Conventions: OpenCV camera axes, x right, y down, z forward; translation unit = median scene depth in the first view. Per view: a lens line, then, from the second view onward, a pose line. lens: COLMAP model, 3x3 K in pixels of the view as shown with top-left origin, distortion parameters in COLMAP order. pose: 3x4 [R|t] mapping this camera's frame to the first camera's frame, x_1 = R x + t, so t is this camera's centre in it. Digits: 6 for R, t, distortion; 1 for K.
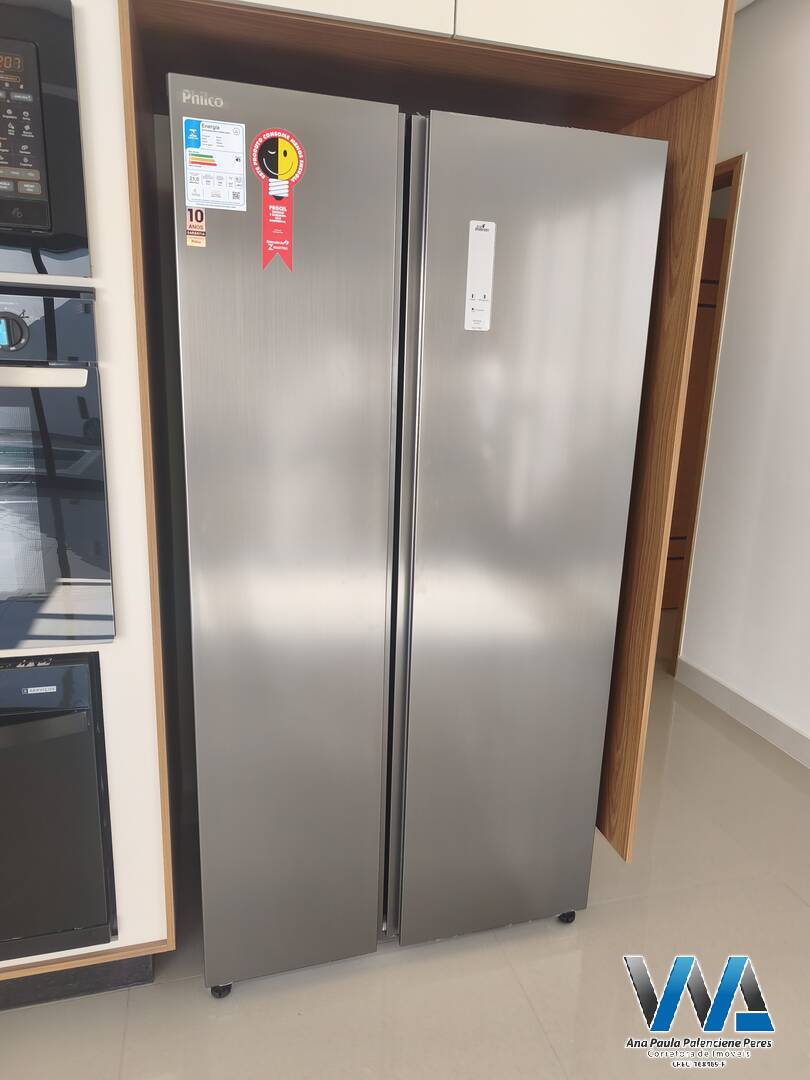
lens RADIAL K [[733.2, 0, 401.3], [0, 733.2, 547.3], [0, 0, 1]] dist [0.003878, -0.002517]
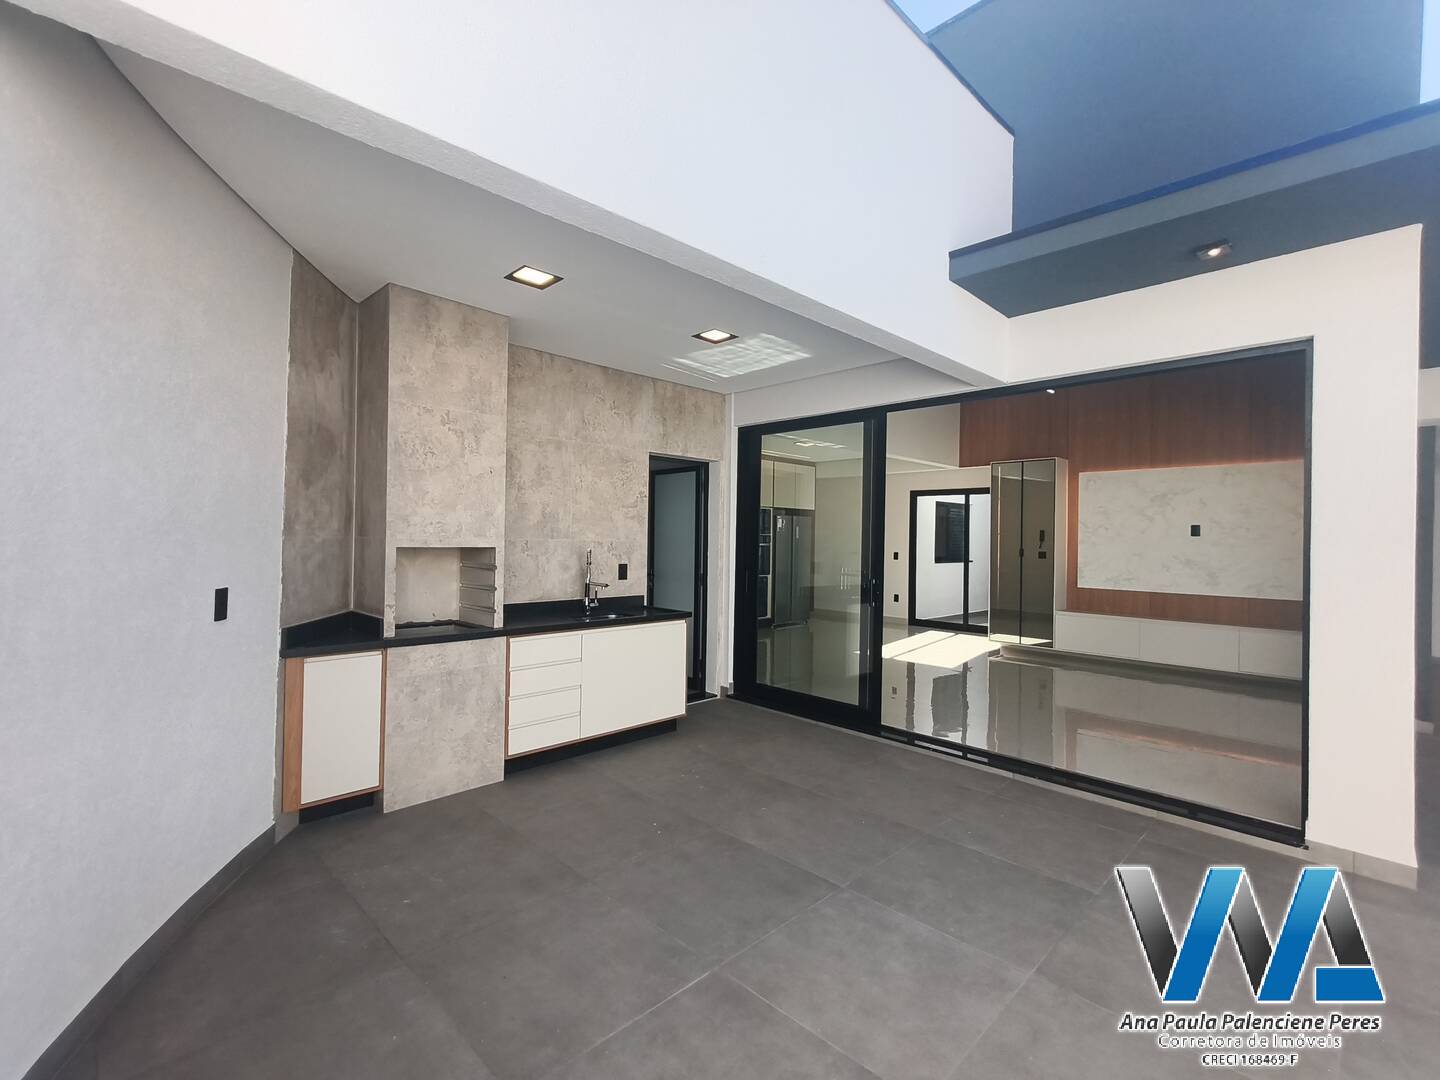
lens RADIAL K [[659.7, 0, 716.3], [0, 659.7, 533.6], [0, 0, 1]] dist [0.003872, 0.000222]
pose [[0.872212, -0.015395, 0.488886, -5.259256], [0.129728, 0.970990, -0.200868, 1.265409], [-0.471611, 0.238622, 0.848907, -5.996302]]
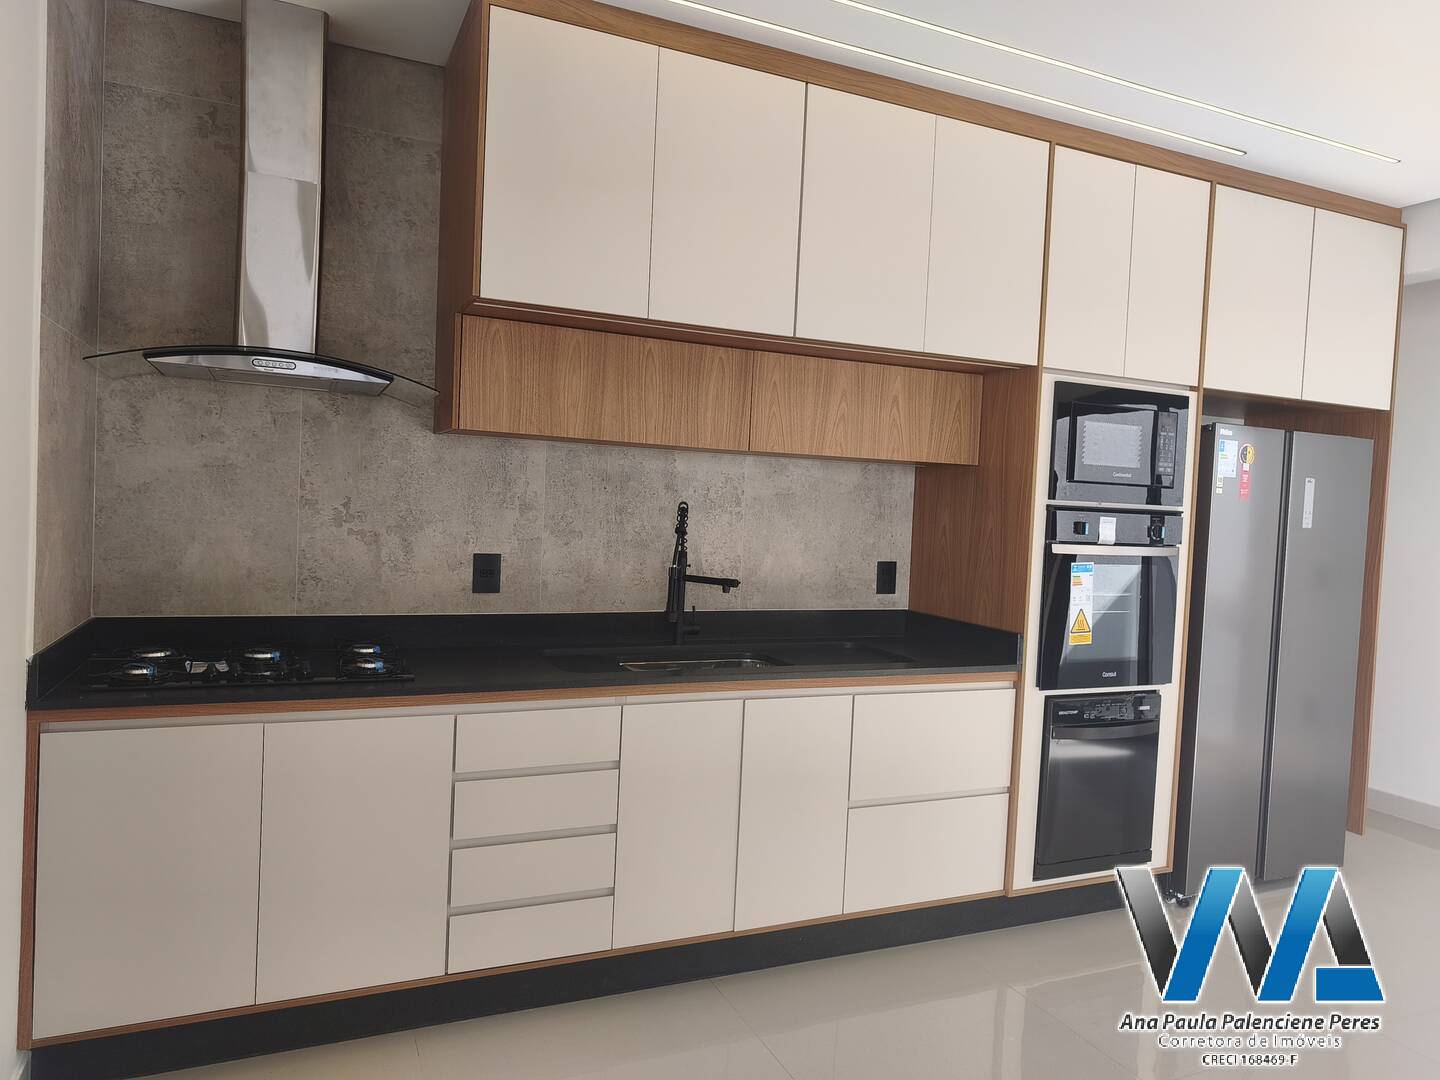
lens RADIAL K [[977.6, 0, 721.1], [0, 977.6, 537.6], [0, 0, 1]] dist [0.003878, -0.002517]
pose [[0.988746, 0.007284, 0.149430, -2.204292], [0.022454, 0.980275, -0.196360, 0.260912], [-0.147912, 0.197506, 0.969079, -1.594663]]
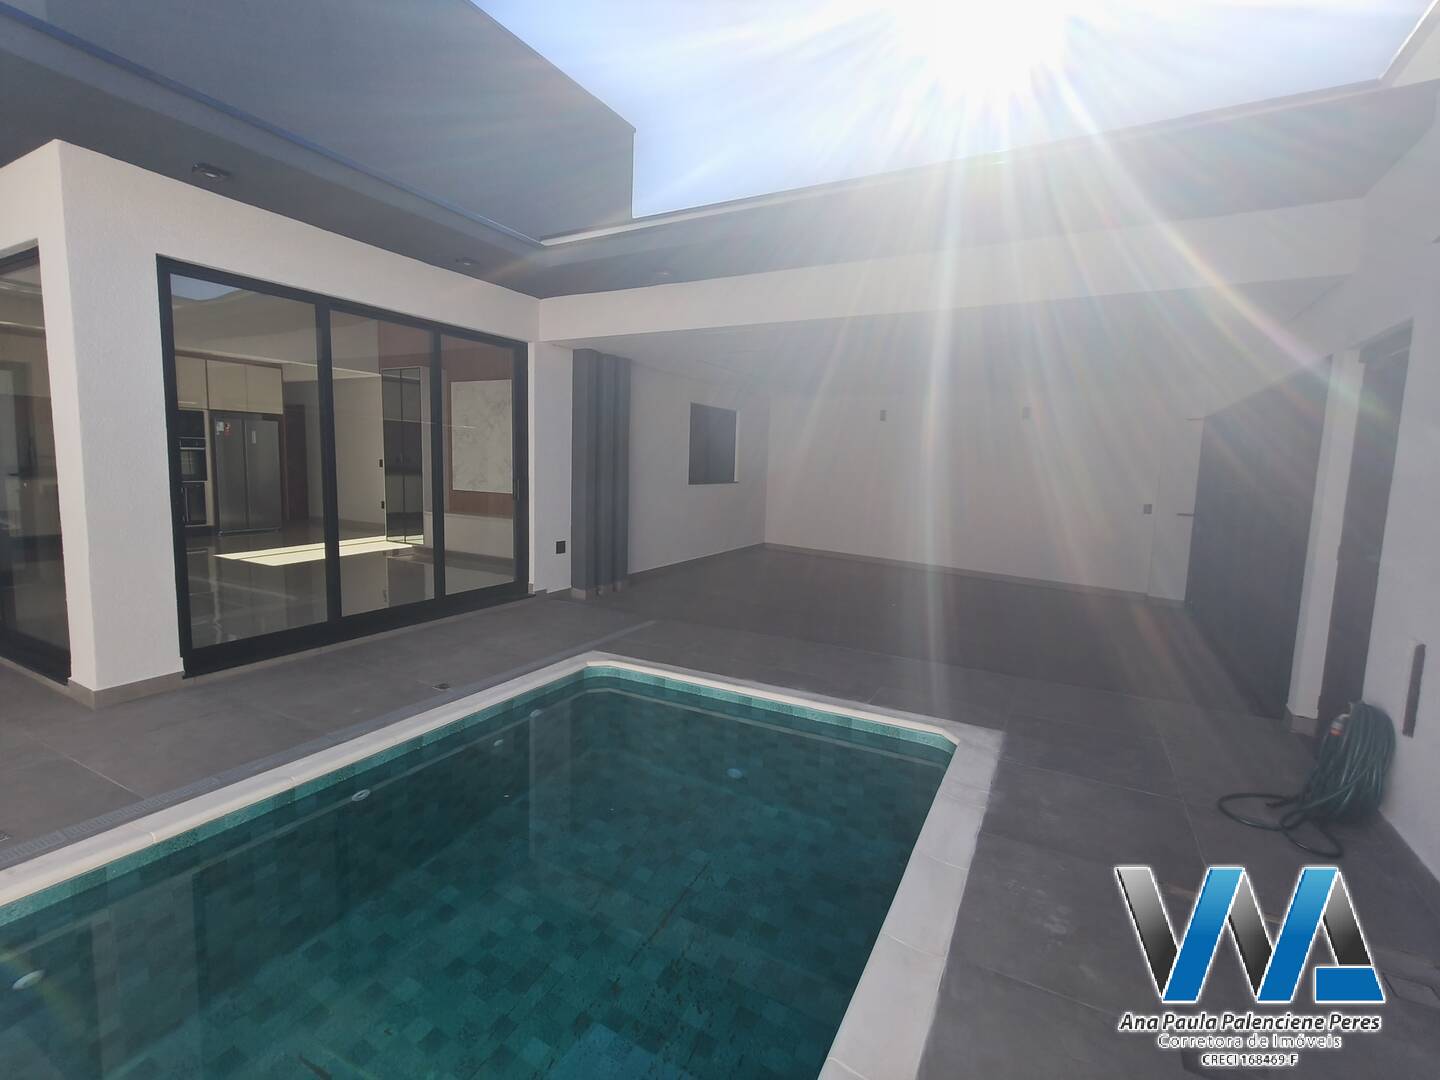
lens RADIAL K [[659.7, 0, 714.1], [0, 659.7, 534.6], [0, 0, 1]] dist [0.003872, 0.000222]
pose [[0.695018, -0.092574, 0.713007, -1.991218], [0.168711, 0.984987, -0.036567, 2.180376], [-0.698918, 0.145707, 0.700202, -9.005458]]
